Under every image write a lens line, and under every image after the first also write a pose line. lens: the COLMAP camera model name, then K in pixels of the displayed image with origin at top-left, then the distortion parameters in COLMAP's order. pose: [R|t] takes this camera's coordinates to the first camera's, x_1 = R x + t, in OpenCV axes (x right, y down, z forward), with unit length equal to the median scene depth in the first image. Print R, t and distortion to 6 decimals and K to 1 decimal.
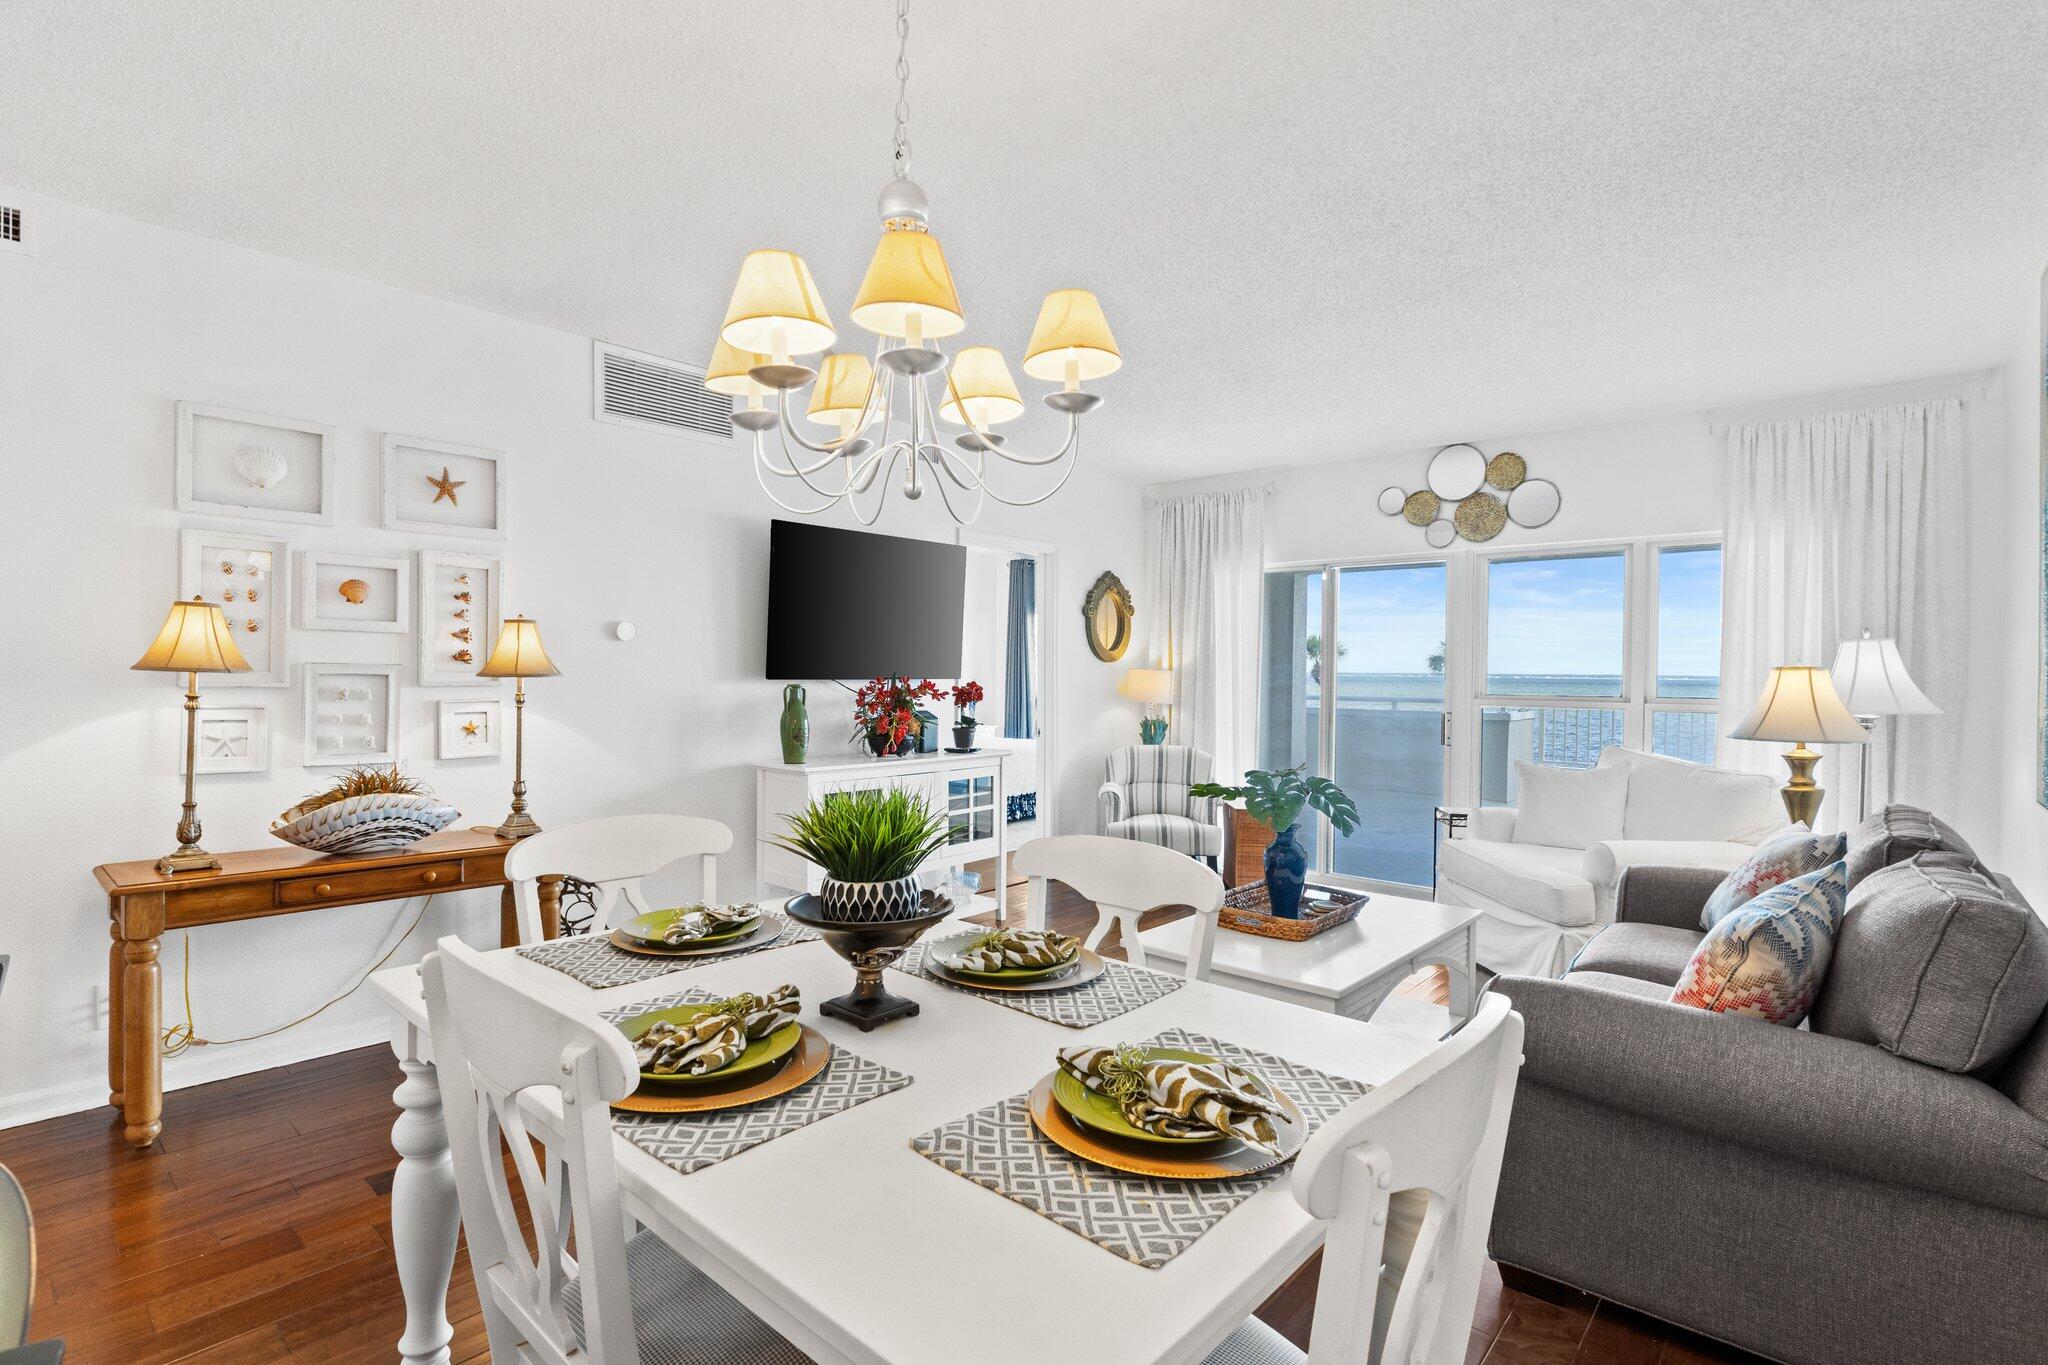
lens RADIAL K [[982.7, 0, 1020.3], [0, 982.7, 680.1], [0, 0, 1]] dist [-0.000739, 0.000290]
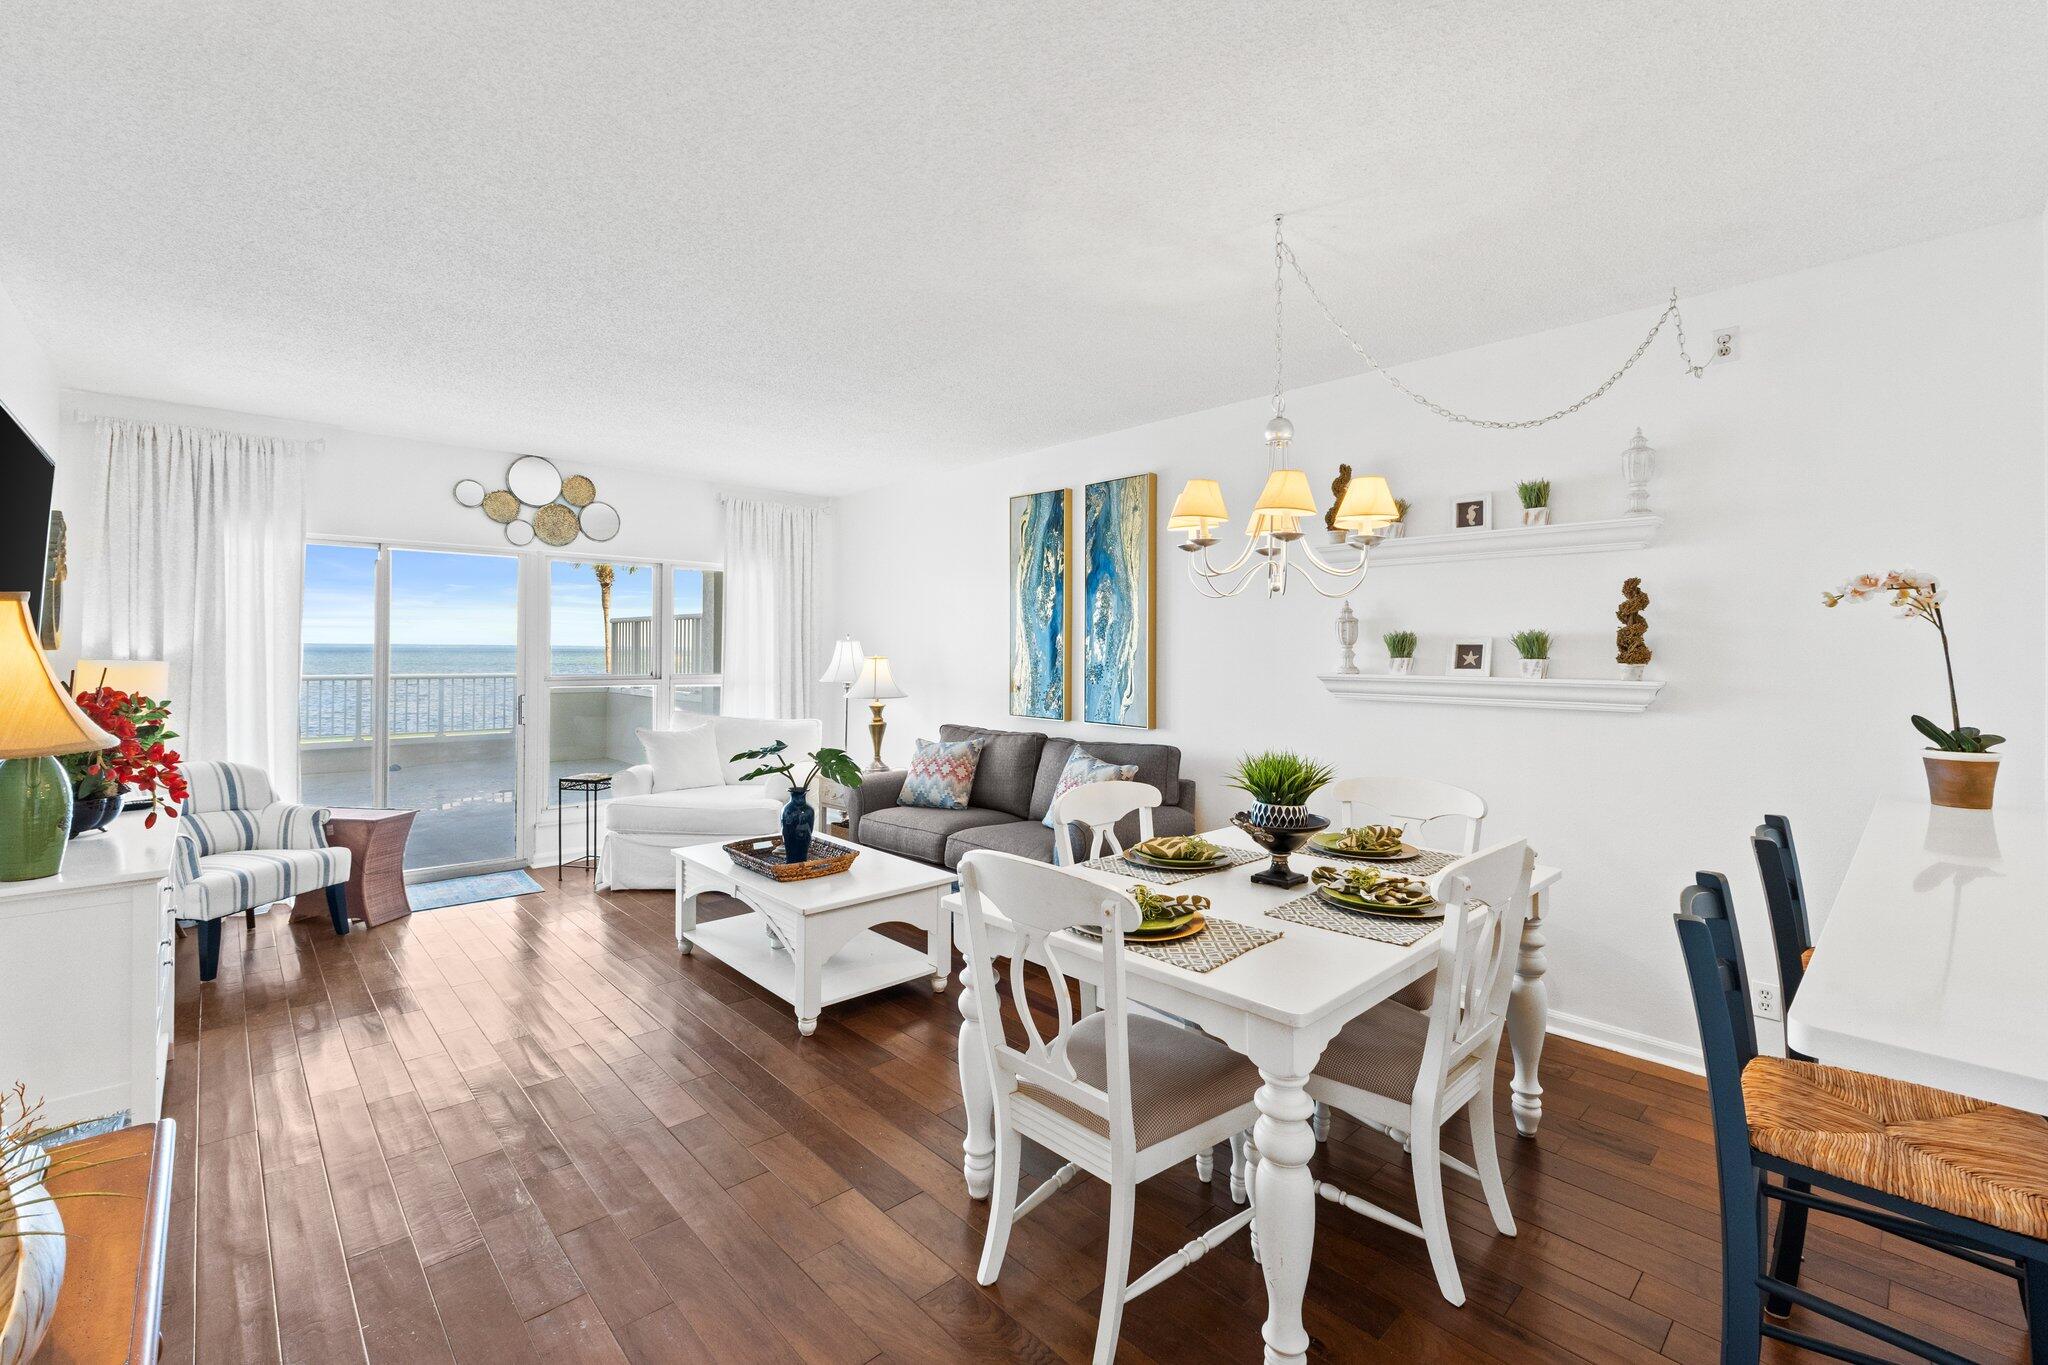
lens RADIAL K [[869.4, 0, 1004.2], [0, 869.4, 643.6], [0, 0, 1]] dist [-0.010699, 0.001701]
pose [[0.099346, -0.001038, 0.995052, -0.584464], [0.004088, 0.999991, 0.000635, -0.028540], [-0.995045, 0.004004, 0.099349, 0.439335]]
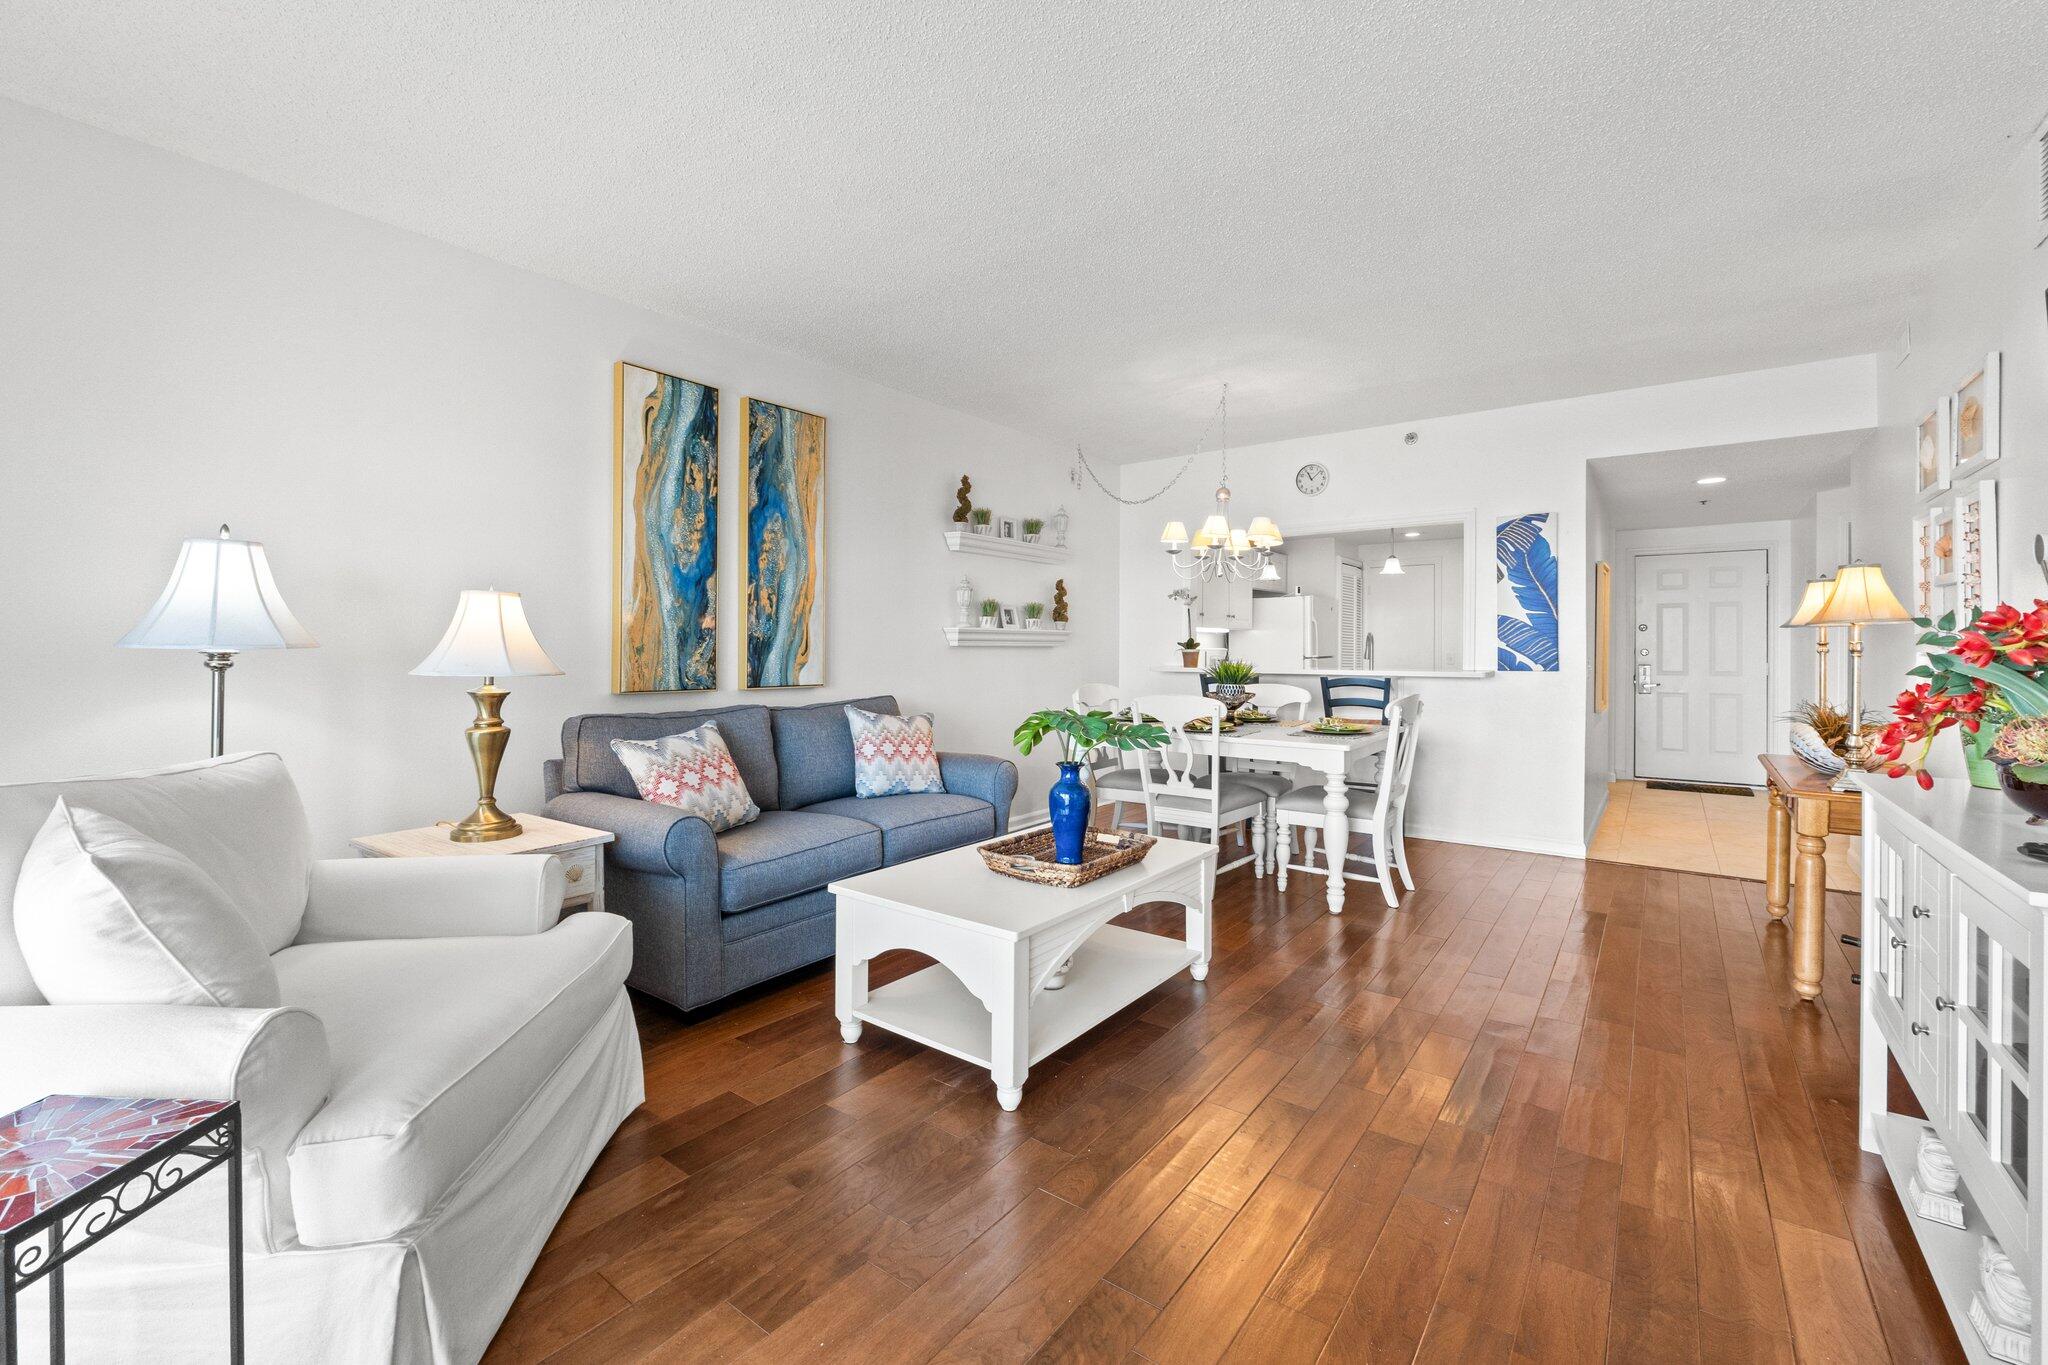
lens RADIAL K [[869.4, 0, 1018.0], [0, 869.4, 642.7], [0, 0, 1]] dist [-0.010699, 0.001701]
pose [[-0.996108, -0.014331, -0.086963, 0.286725], [-0.014639, 0.999889, 0.002909, 0.016337], [0.086912, 0.004171, -0.996207, 1.328605]]
